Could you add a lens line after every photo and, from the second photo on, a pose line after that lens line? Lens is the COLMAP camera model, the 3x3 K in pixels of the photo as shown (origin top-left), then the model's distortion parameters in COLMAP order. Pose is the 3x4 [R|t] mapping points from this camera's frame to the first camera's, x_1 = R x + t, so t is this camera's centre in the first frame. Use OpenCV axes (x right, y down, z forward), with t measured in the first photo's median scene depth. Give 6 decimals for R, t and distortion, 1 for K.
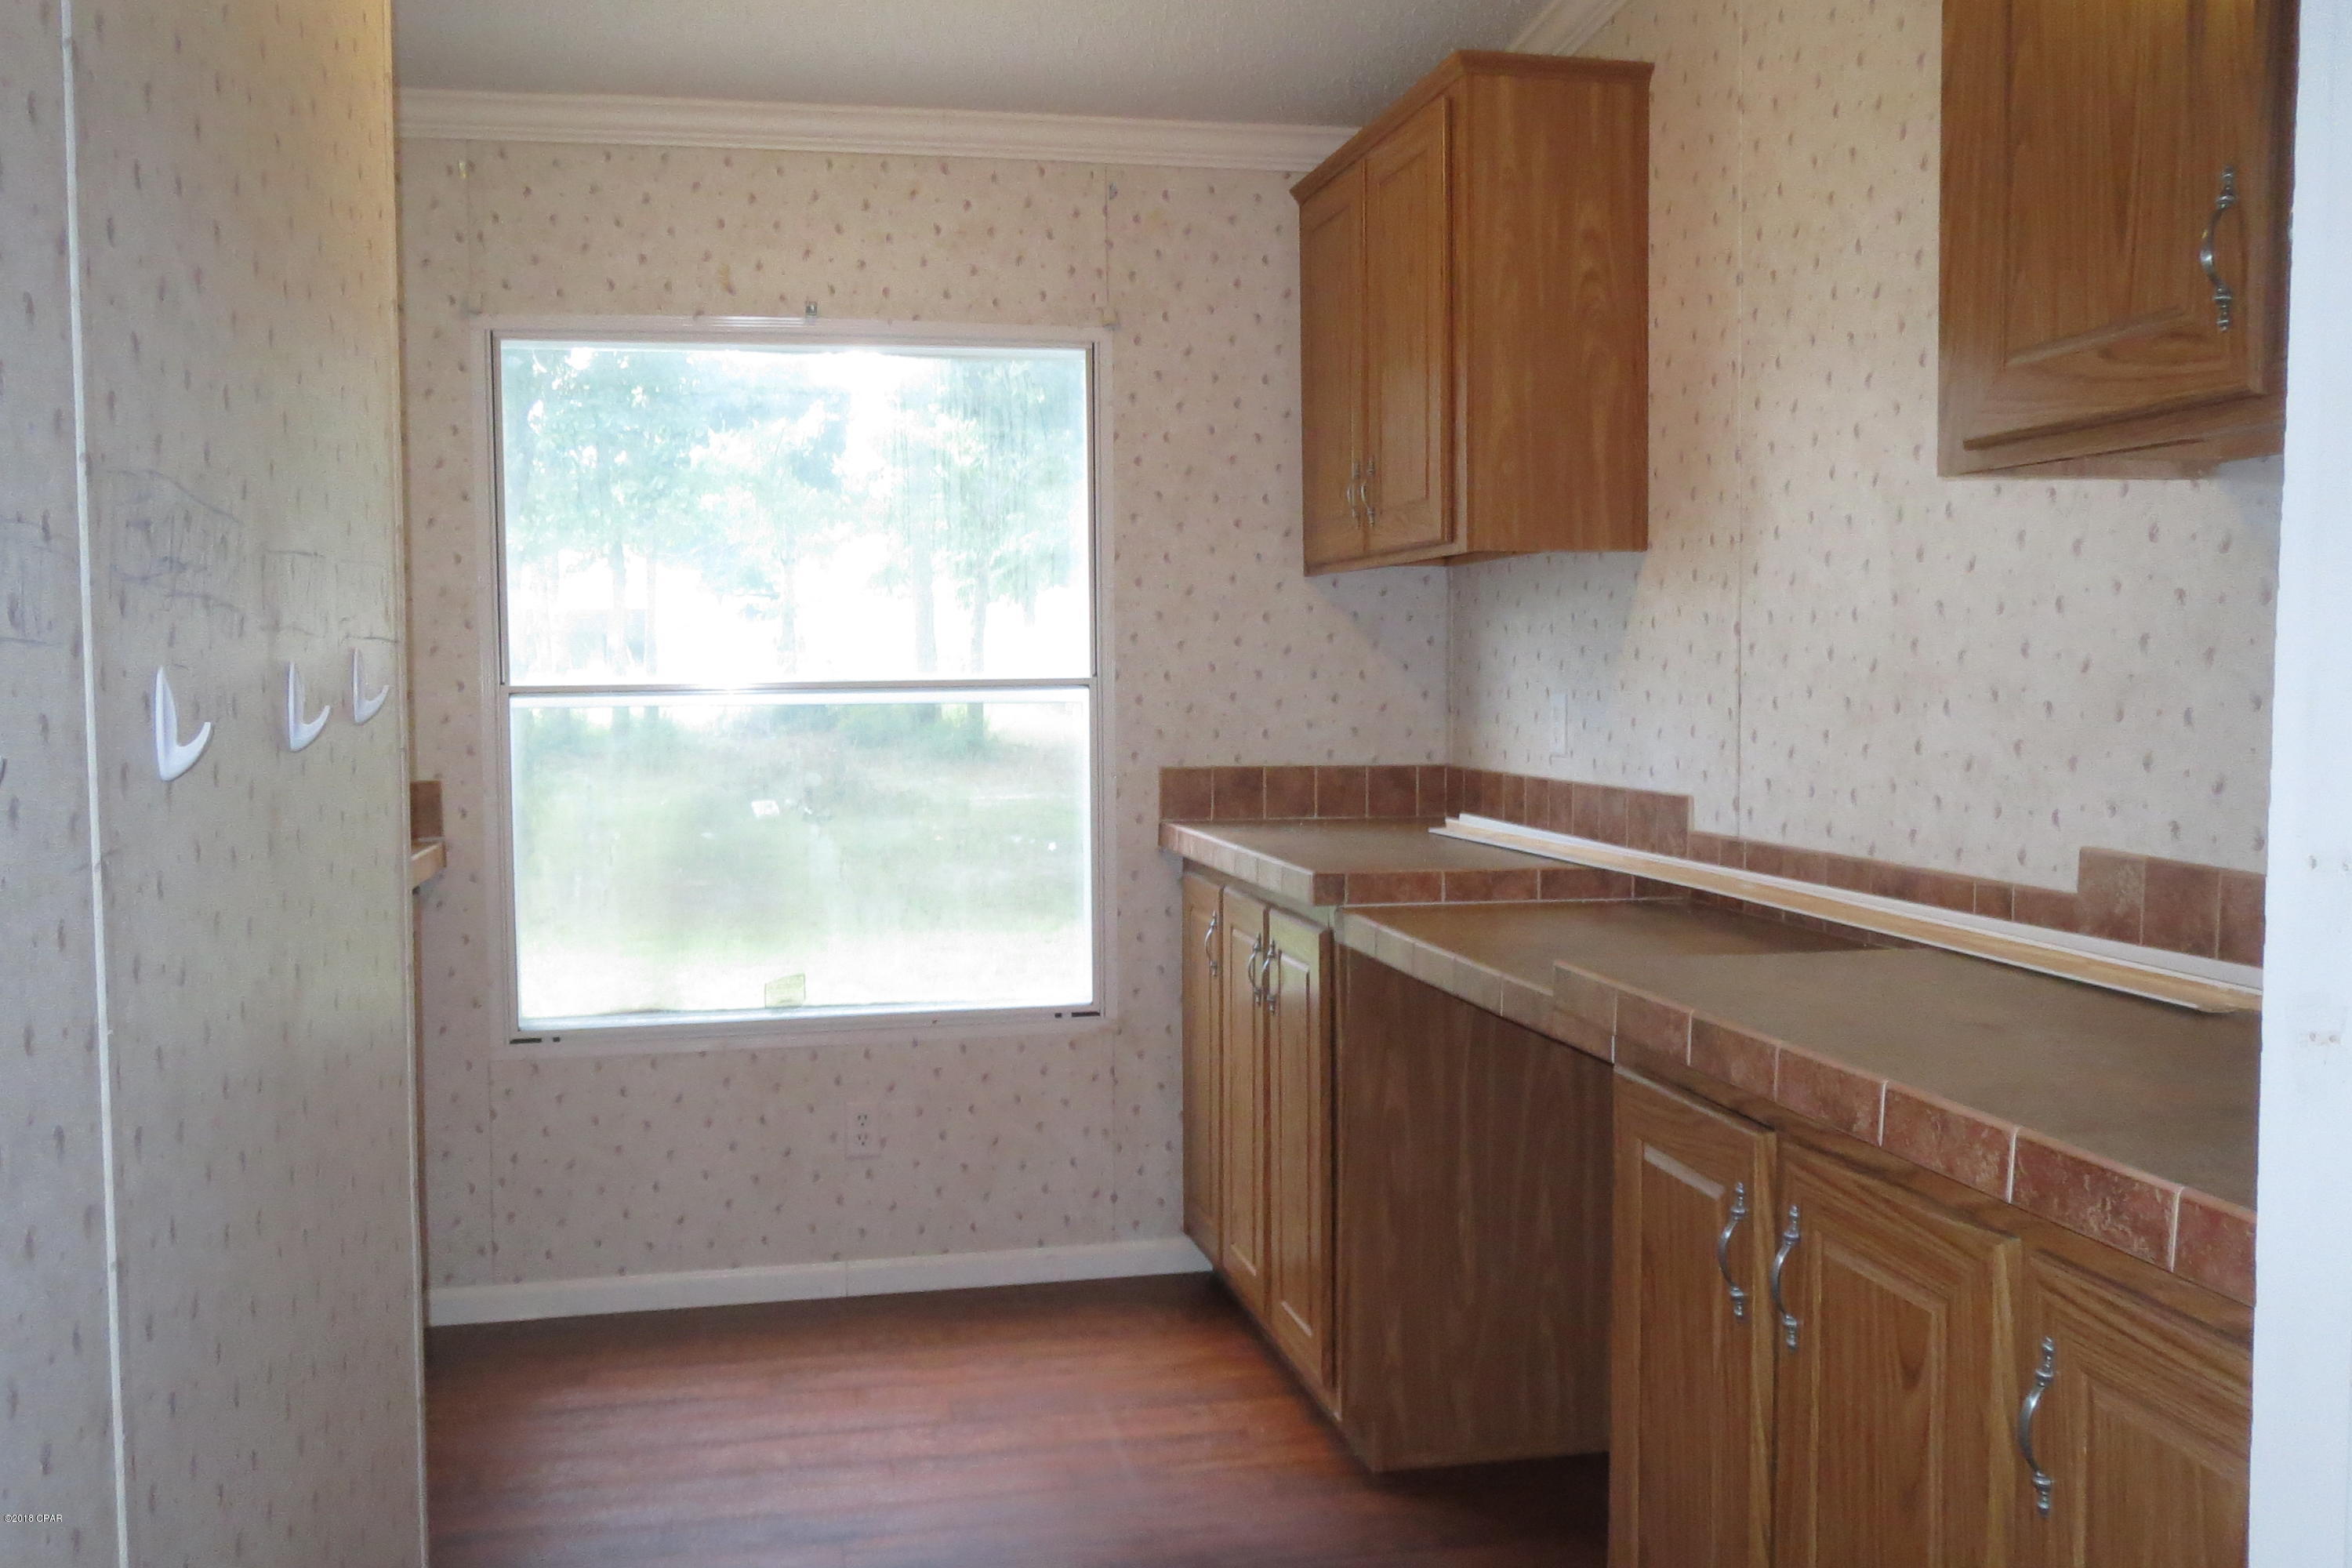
lens RADIAL K [[2027.3, 0, 1170.5], [0, 2027.3, 777.0], [0, 0, 1]] dist [0.000985, 0.017677]
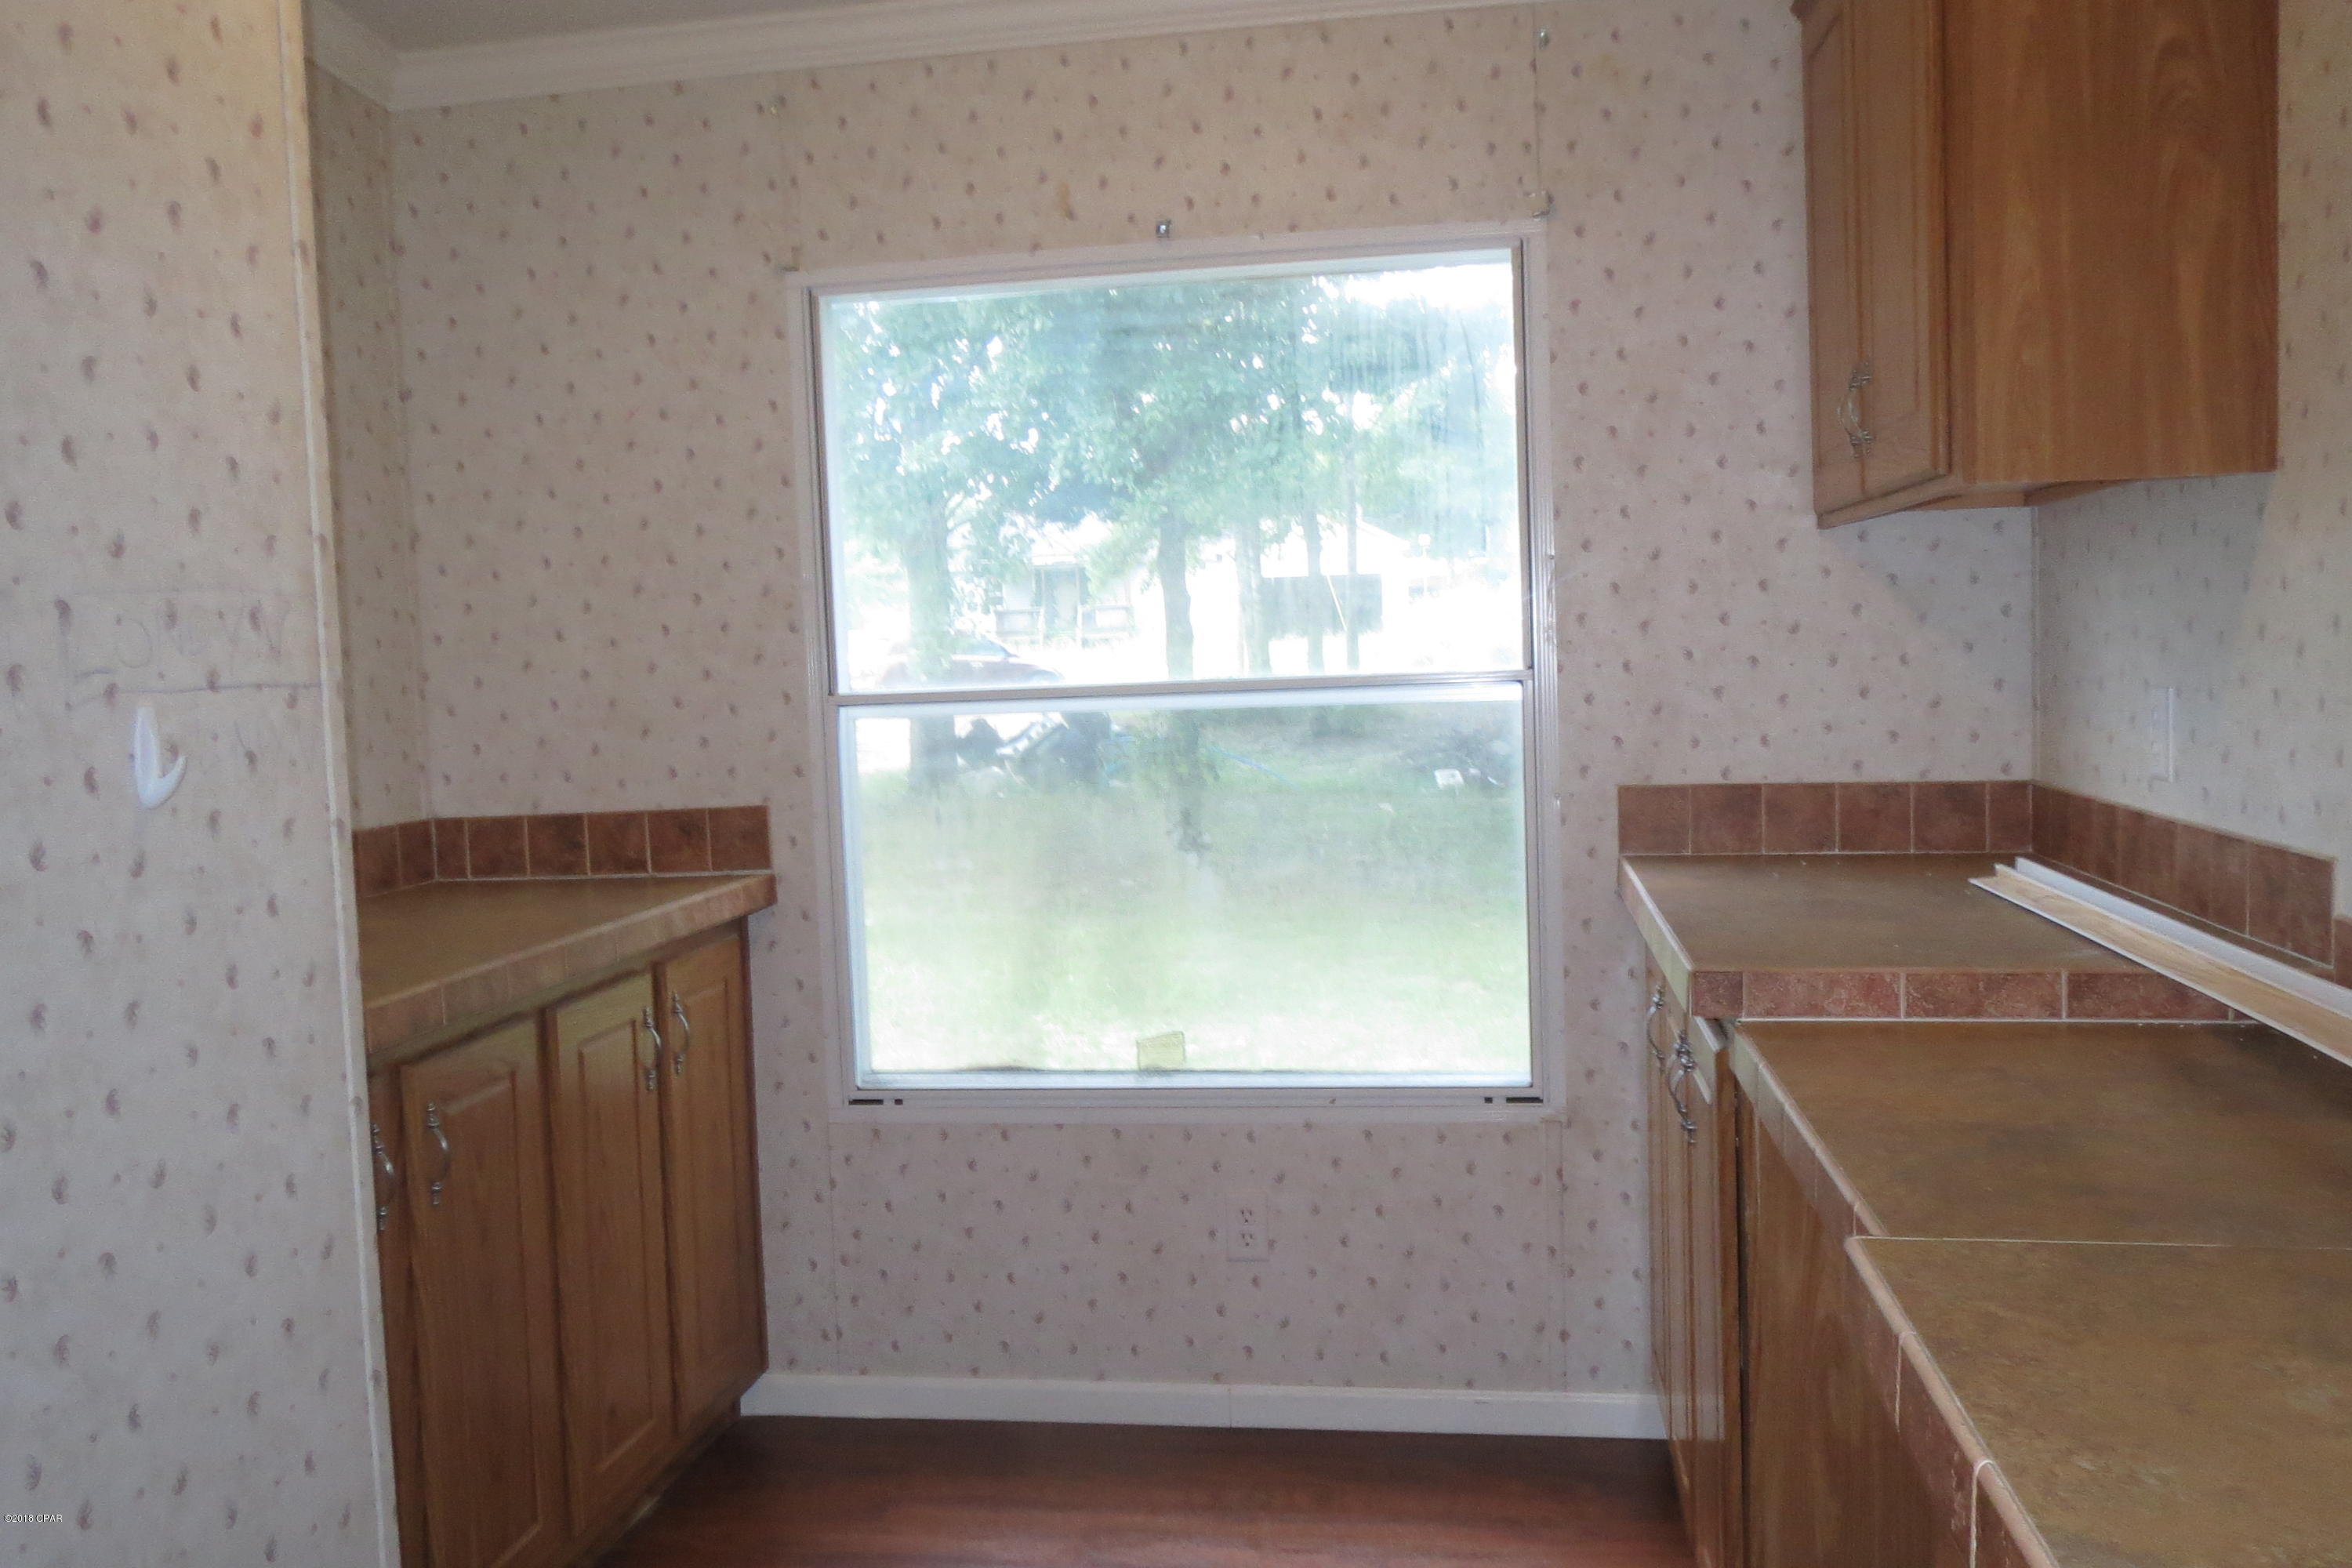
lens RADIAL K [[2027.3, 0, 1174.2], [0, 2027.3, 770.7], [0, 0, 1]] dist [0.000985, 0.017677]
pose [[0.934007, -0.001383, -0.357252, 0.115291], [0.007649, 0.999841, 0.016127, -0.024741], [0.357173, -0.017795, 0.933869, 0.226645]]
